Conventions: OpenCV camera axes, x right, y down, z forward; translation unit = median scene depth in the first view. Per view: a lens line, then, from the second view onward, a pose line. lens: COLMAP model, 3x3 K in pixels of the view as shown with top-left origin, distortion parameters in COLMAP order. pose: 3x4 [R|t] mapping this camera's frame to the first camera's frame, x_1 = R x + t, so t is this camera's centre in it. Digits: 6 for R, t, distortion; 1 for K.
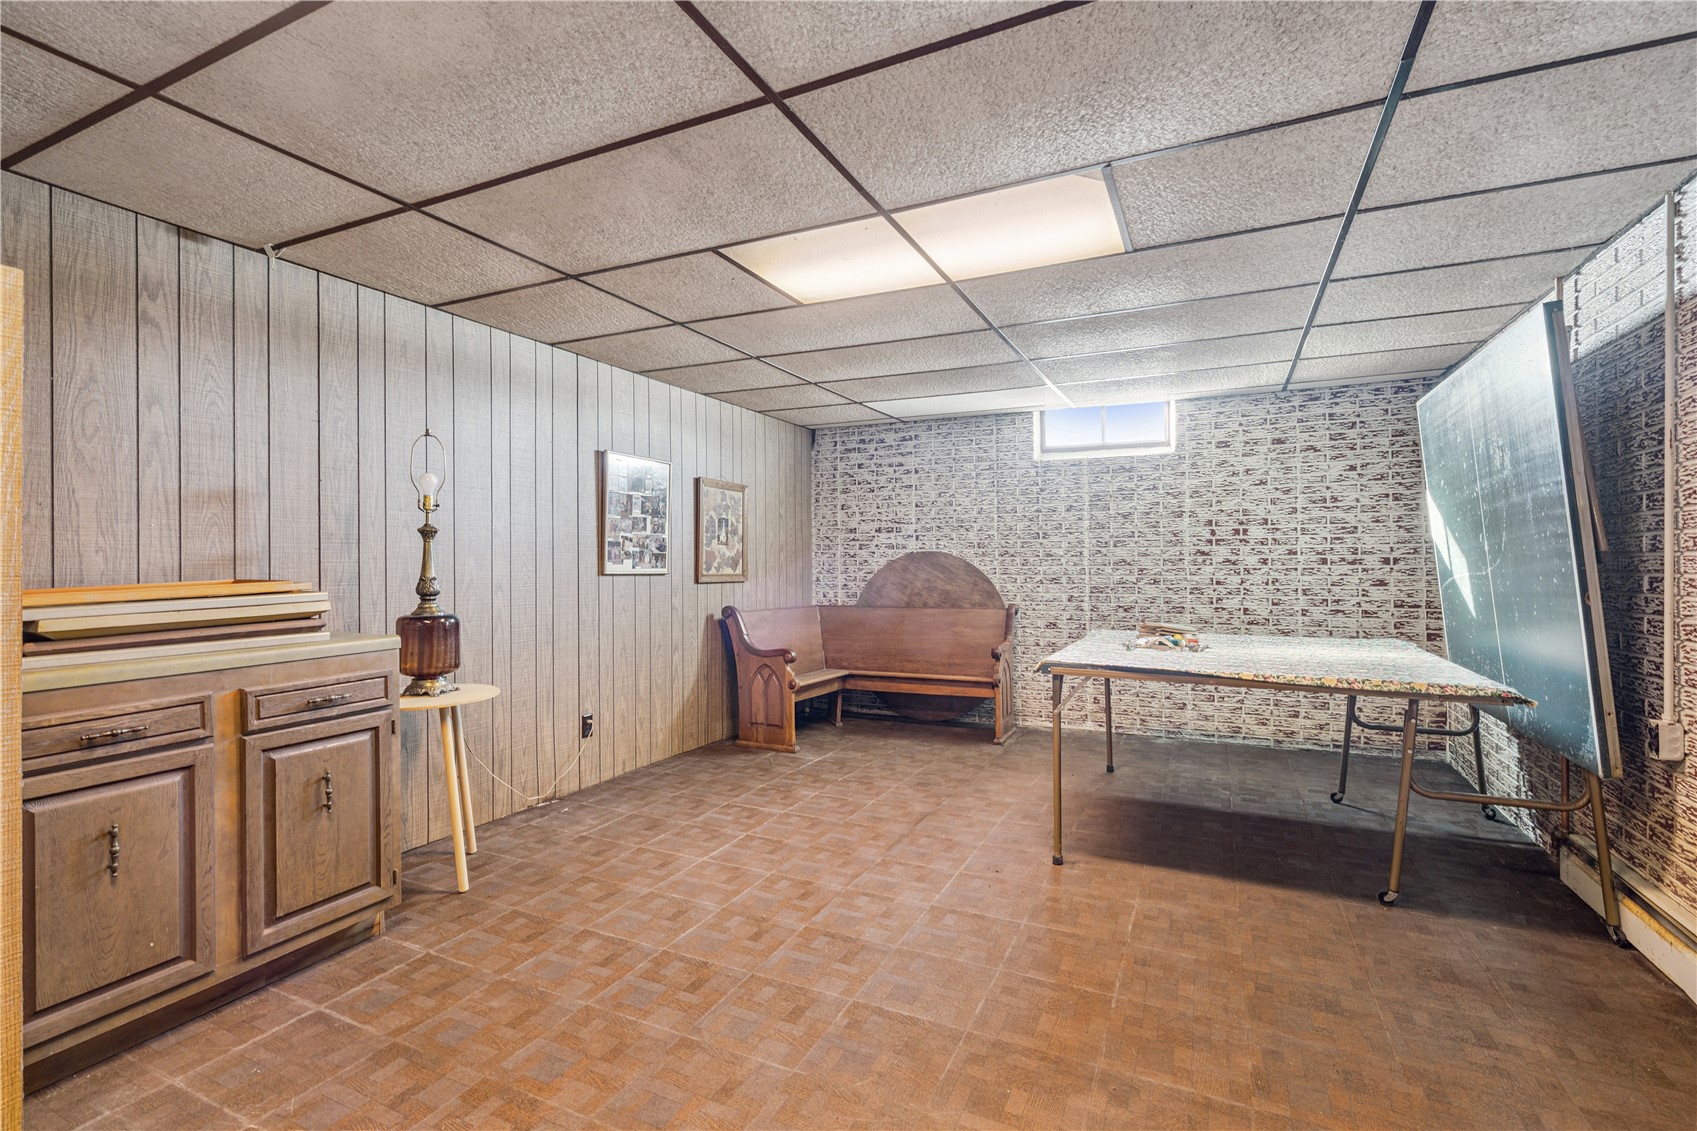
lens RADIAL K [[770.1, 0, 851.5], [0, 770.1, 554.6], [0, 0, 1]] dist [-0.004235, 0.003563]
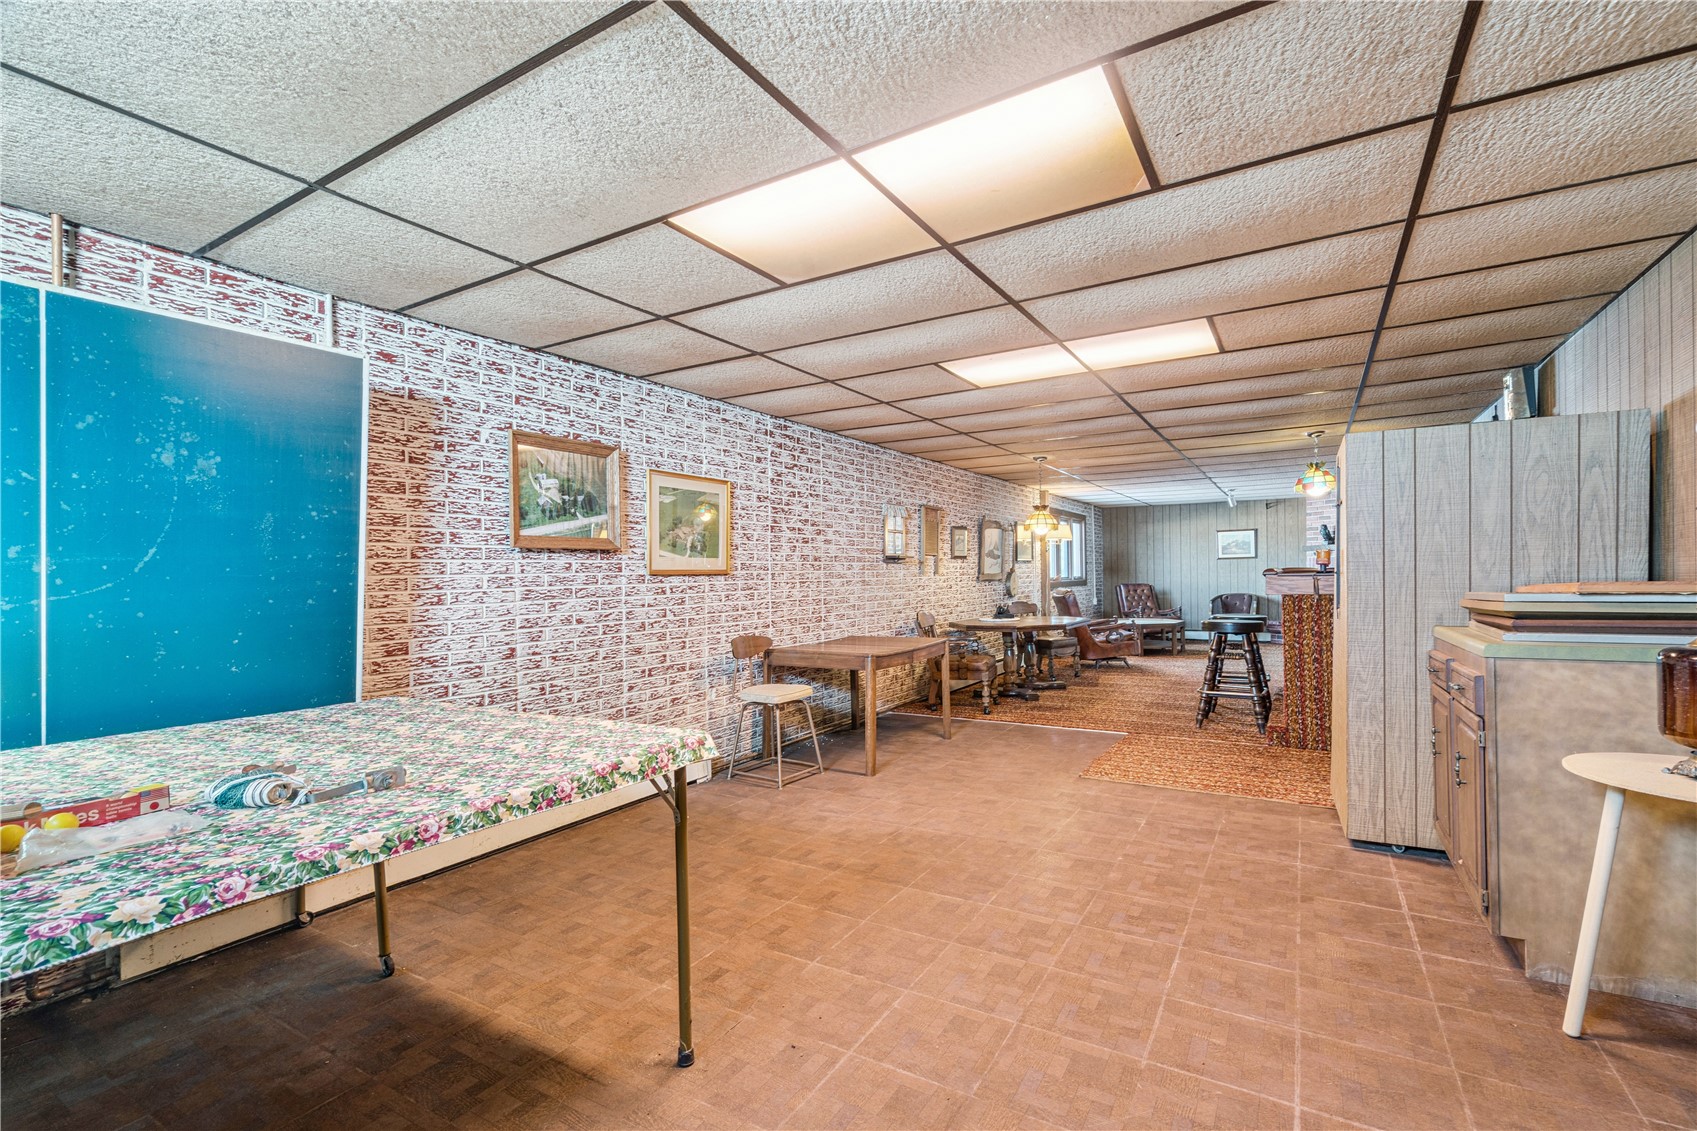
lens RADIAL K [[770.1, 0, 847.4], [0, 770.1, 569.1], [0, 0, 1]] dist [-0.004235, 0.003563]
pose [[-0.996203, 0.019246, 0.084907, 0.046077], [0.018073, 0.999731, -0.014566, 0.007997], [-0.085165, -0.012977, -0.996282, 0.950091]]
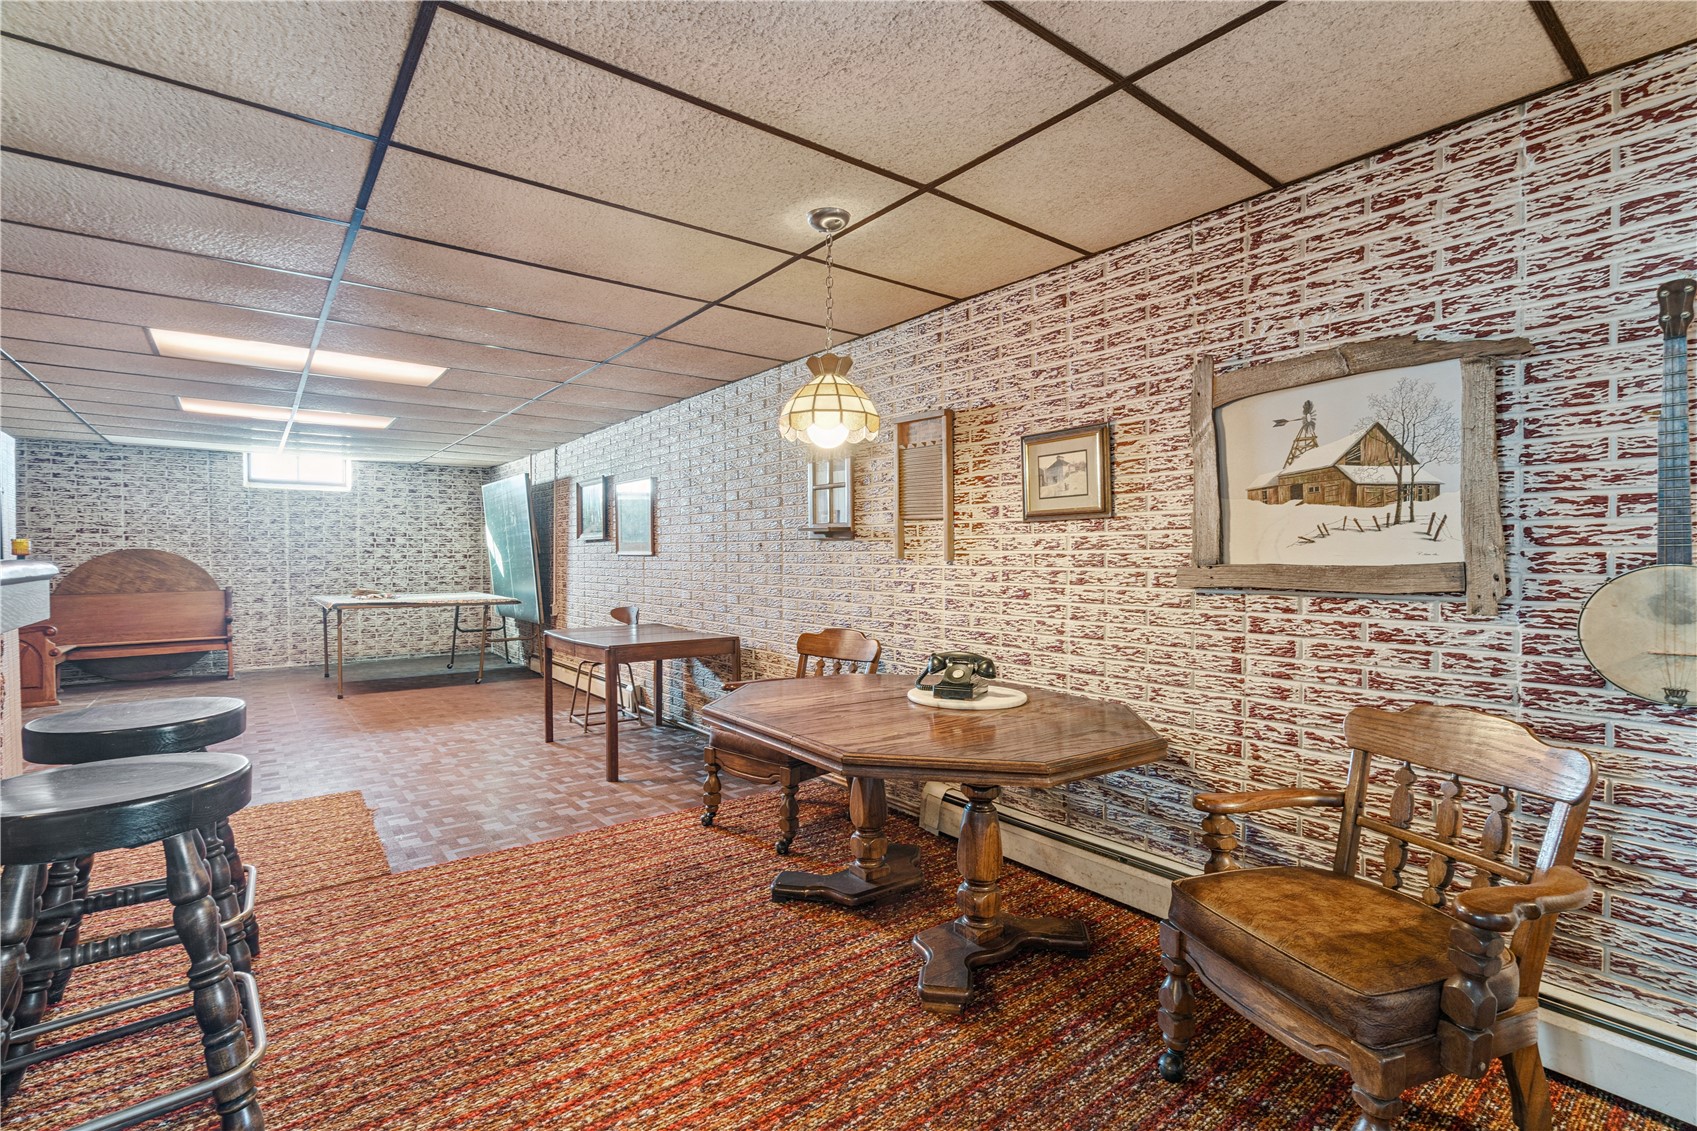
lens RADIAL K [[770.1, 0, 848.3], [0, 770.1, 565.0], [0, 0, 1]] dist [-0.004235, 0.003563]
pose [[0.445314, -0.009886, 0.895320, -0.607490], [-0.007262, 0.999866, 0.014652, -0.005535], [-0.895345, -0.013027, 0.445183, -0.727530]]
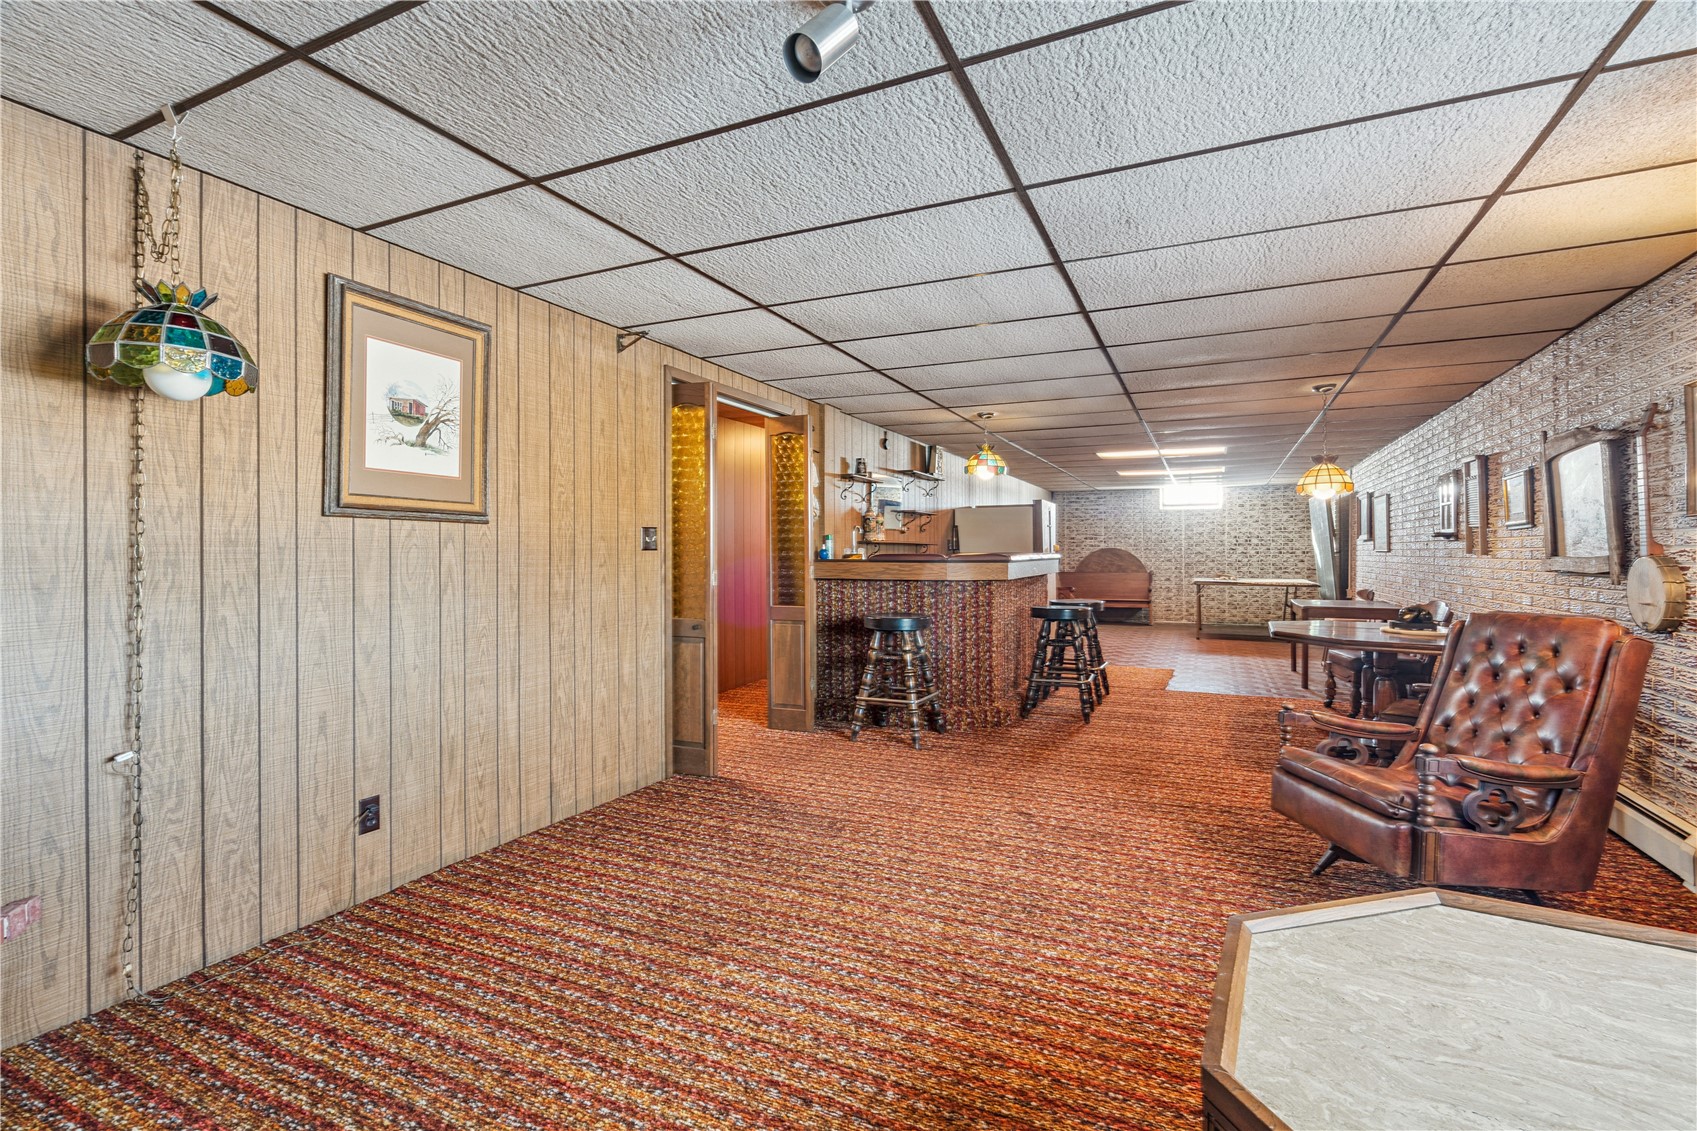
lens RADIAL K [[770.1, 0, 841.6], [0, 770.1, 551.7], [0, 0, 1]] dist [-0.004235, 0.003563]
pose [[0.999999, 0.000850, -0.001092, -0.810770], [-0.000844, 0.999981, 0.006141, -0.007857], [0.001097, -0.006140, 0.999981, -1.498480]]
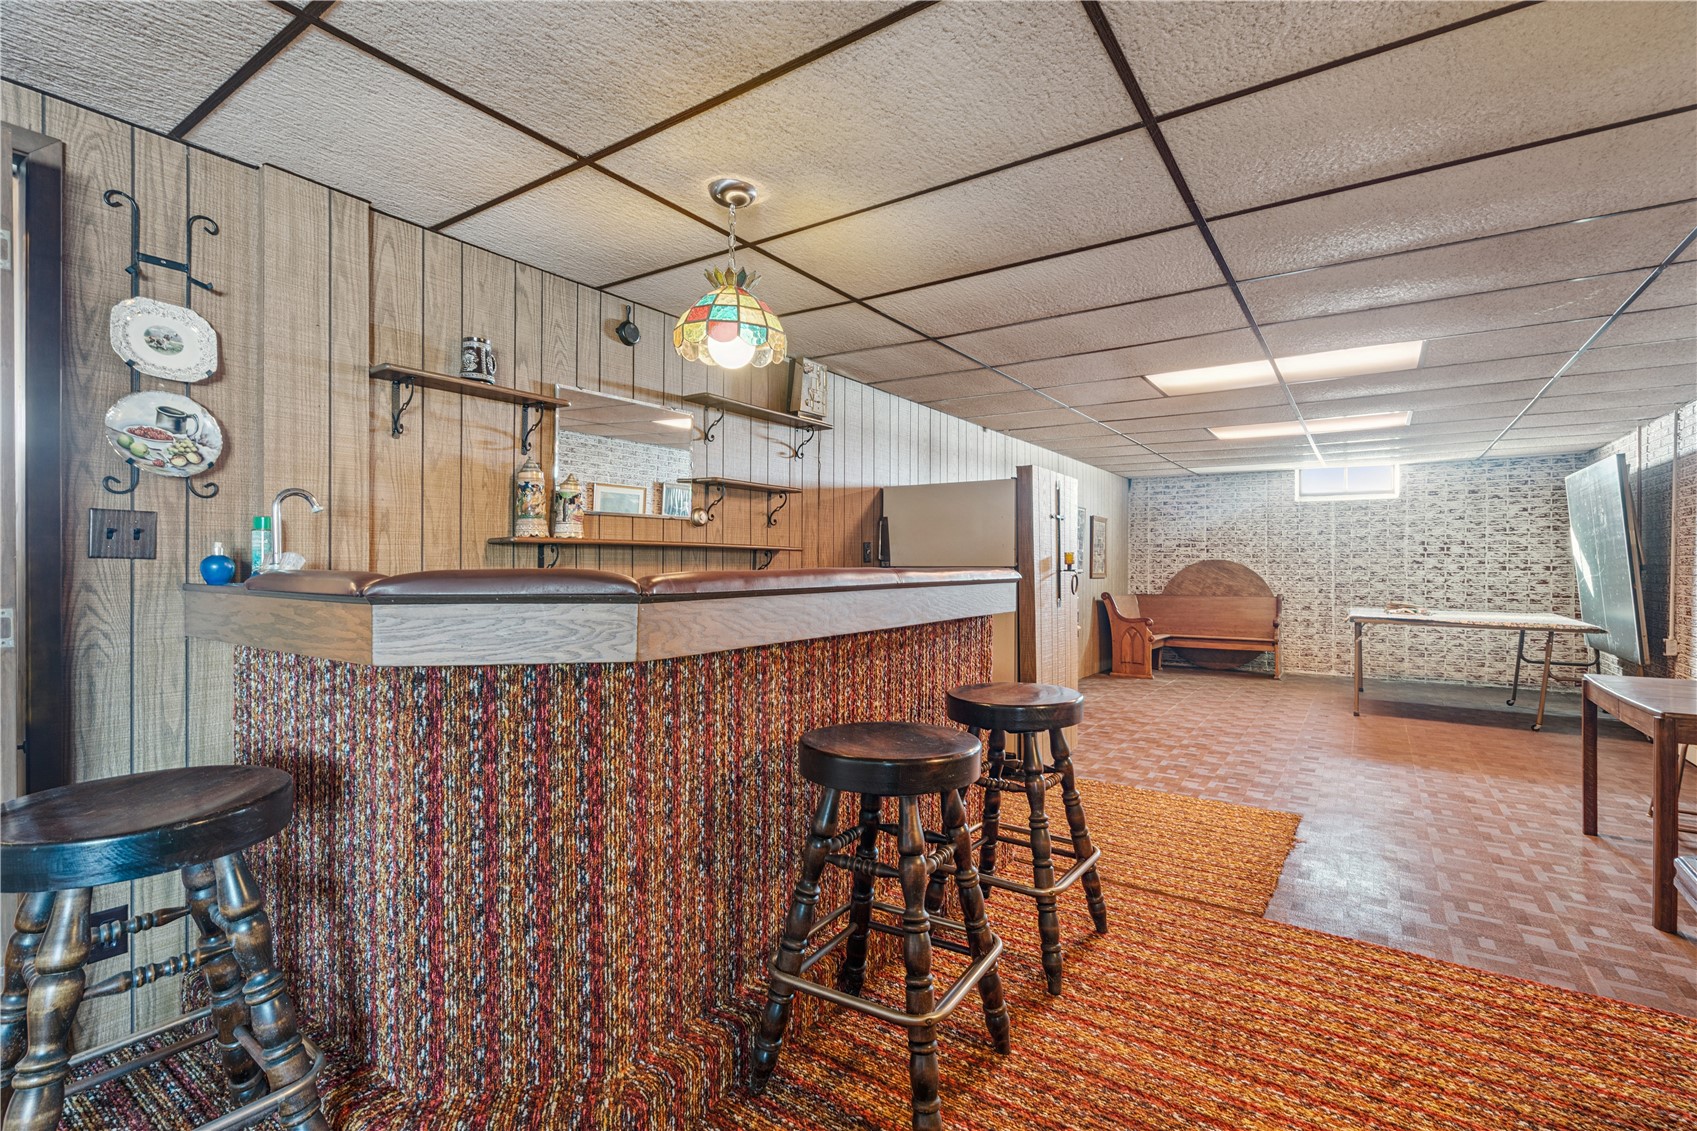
lens RADIAL K [[770.1, 0, 855.3], [0, 770.1, 566.1], [0, 0, 1]] dist [-0.004235, 0.003563]
pose [[0.989068, 0.007627, -0.147264, -0.448410], [-0.005916, 0.999910, 0.012055, -0.006331], [0.147343, -0.011052, 0.989024, -0.722772]]
